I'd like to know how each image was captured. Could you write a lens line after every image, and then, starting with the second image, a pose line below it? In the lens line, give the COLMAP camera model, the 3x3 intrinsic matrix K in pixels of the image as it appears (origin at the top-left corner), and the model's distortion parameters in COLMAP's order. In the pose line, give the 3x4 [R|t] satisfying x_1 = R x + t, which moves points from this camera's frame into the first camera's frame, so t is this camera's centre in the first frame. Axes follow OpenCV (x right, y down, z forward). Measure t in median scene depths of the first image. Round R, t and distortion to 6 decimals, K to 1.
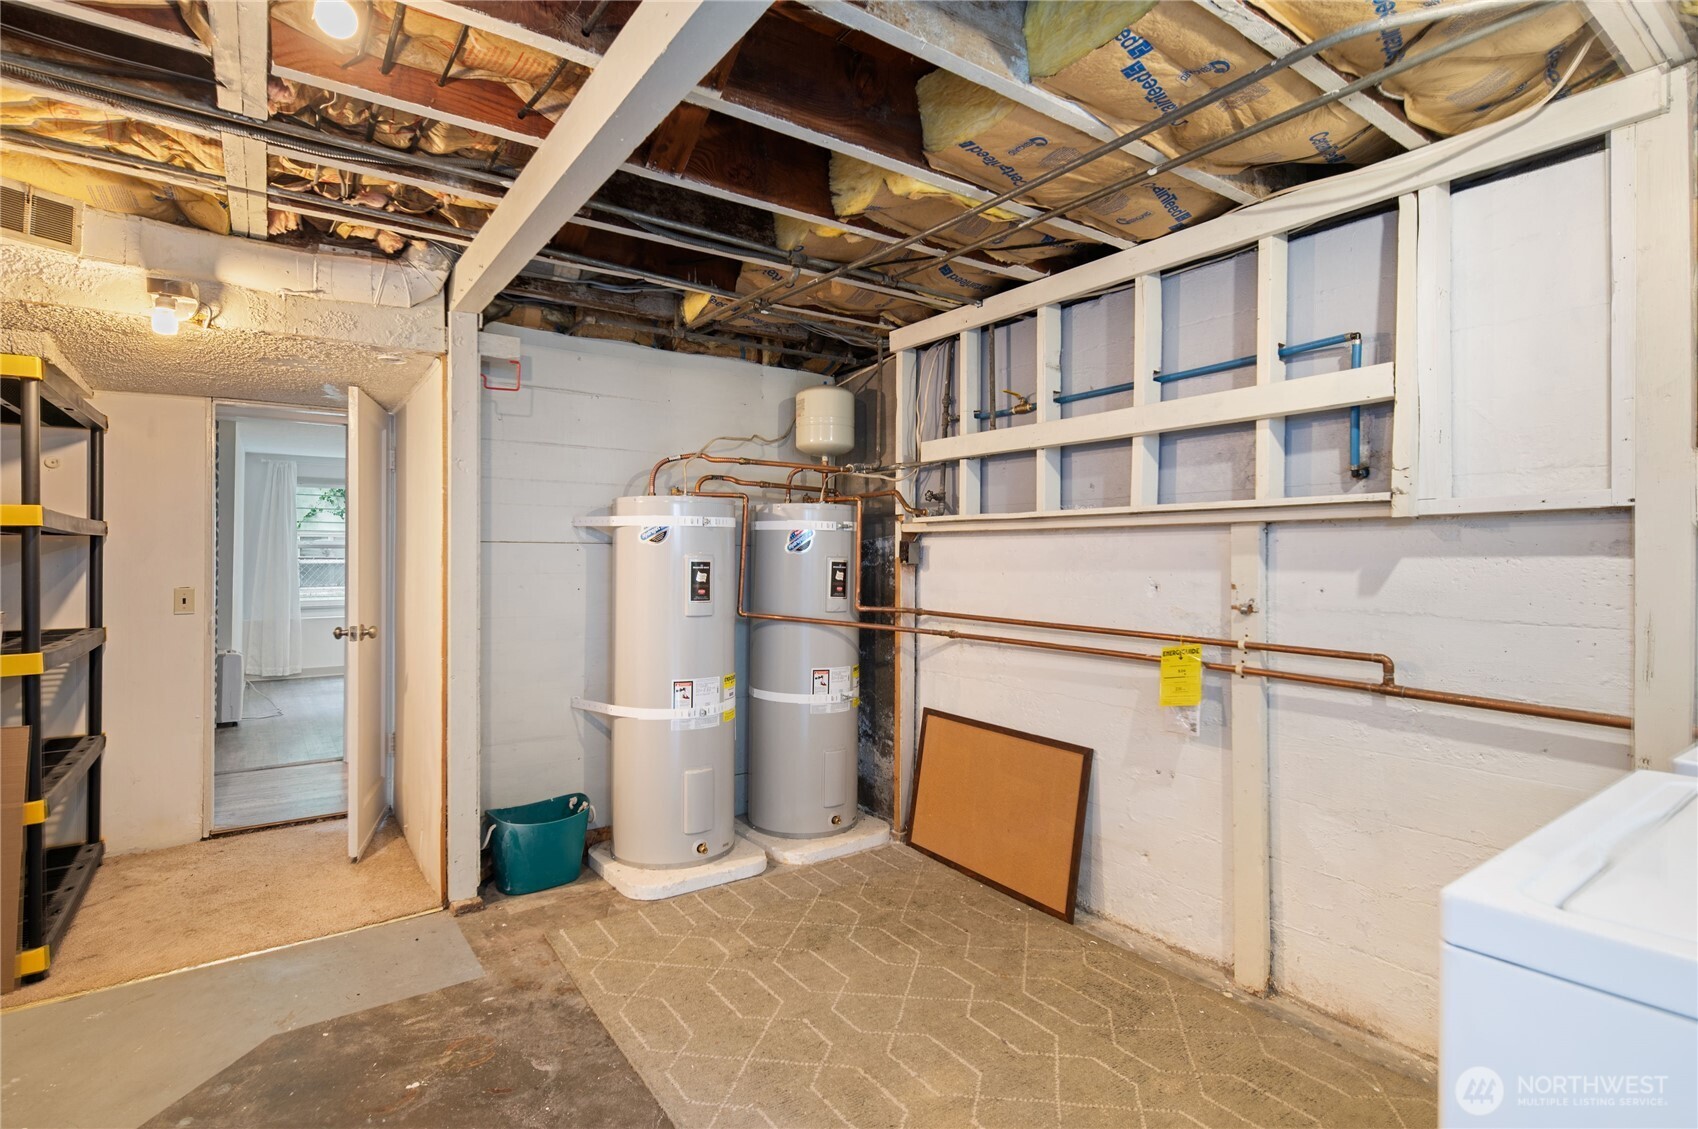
lens RADIAL K [[812.1, 0, 851.3], [0, 812.1, 542.6], [0, 0, 1]] dist [-0.000625, -0.000302]
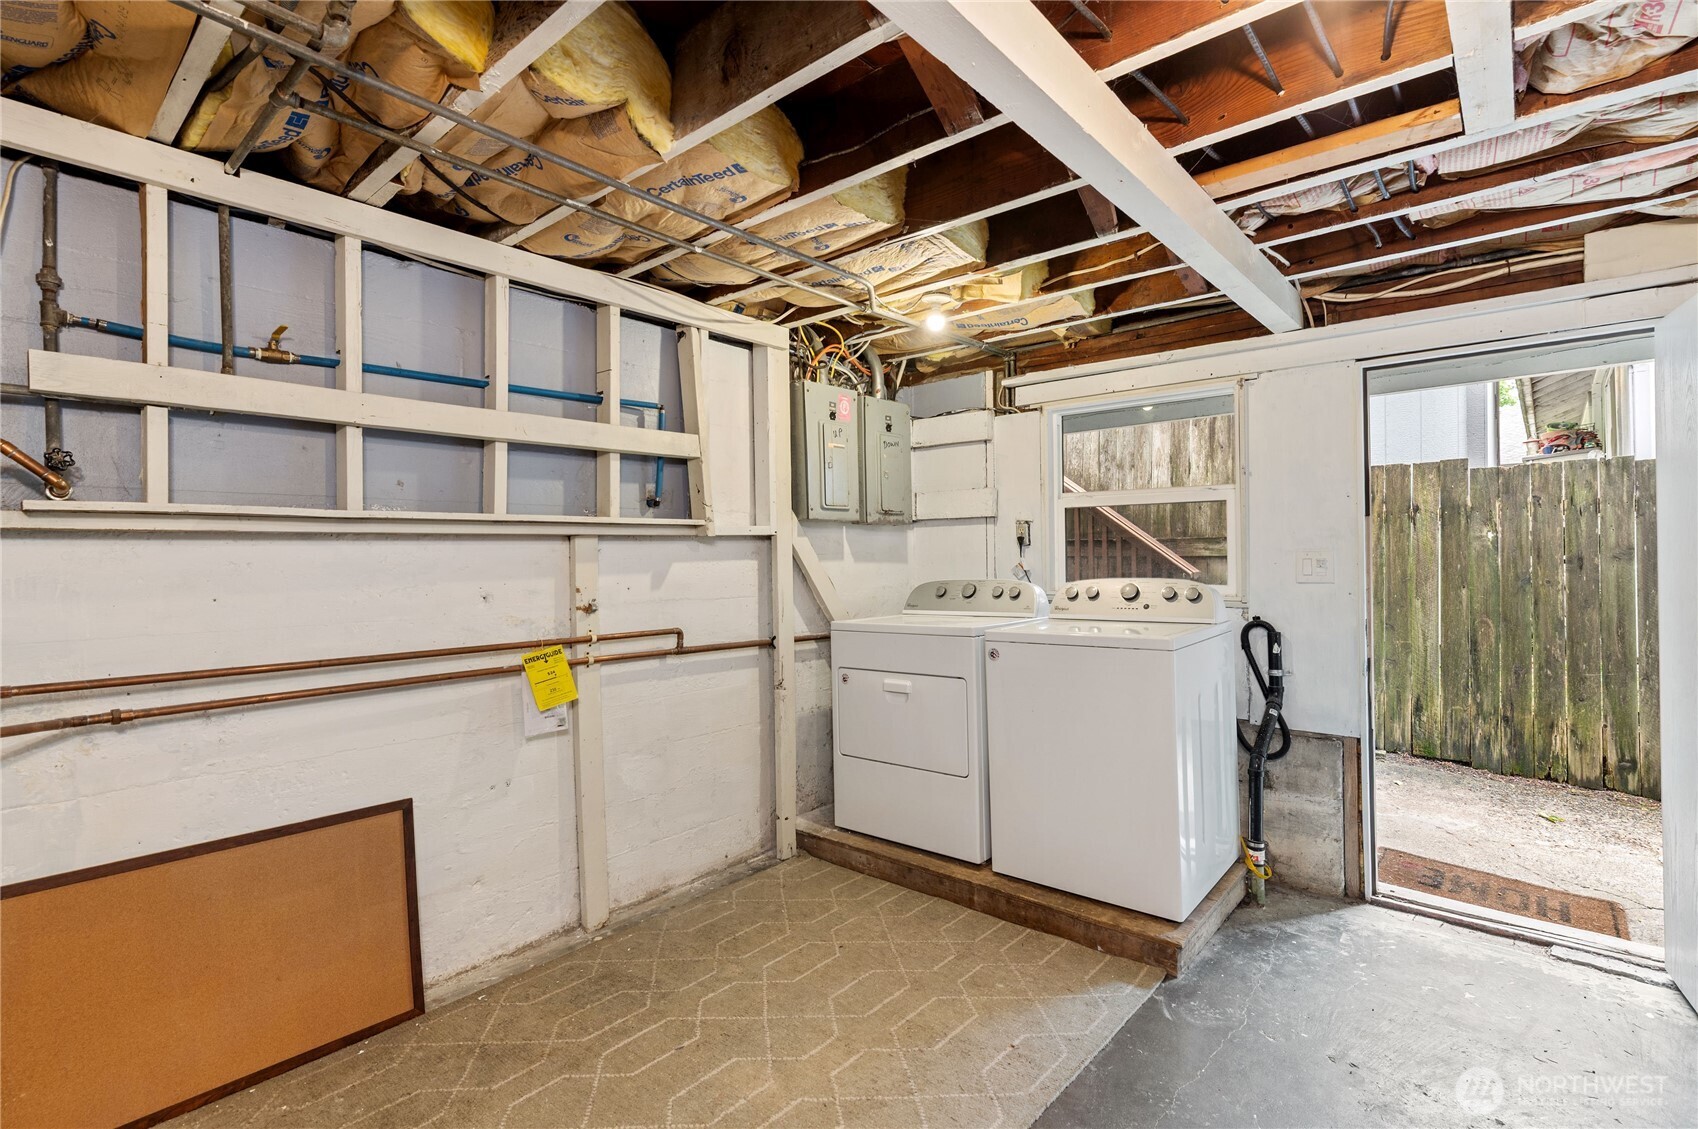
lens RADIAL K [[799.8, 0, 812.6], [0, 799.8, 557.8], [0, 0, 1]] dist [-0.002923, -0.000294]
pose [[-0.207048, 0.001883, 0.978329, -0.713440], [0.003542, 0.999993, -0.001176, 0.010678], [-0.978324, 0.003222, -0.207053, 0.917056]]
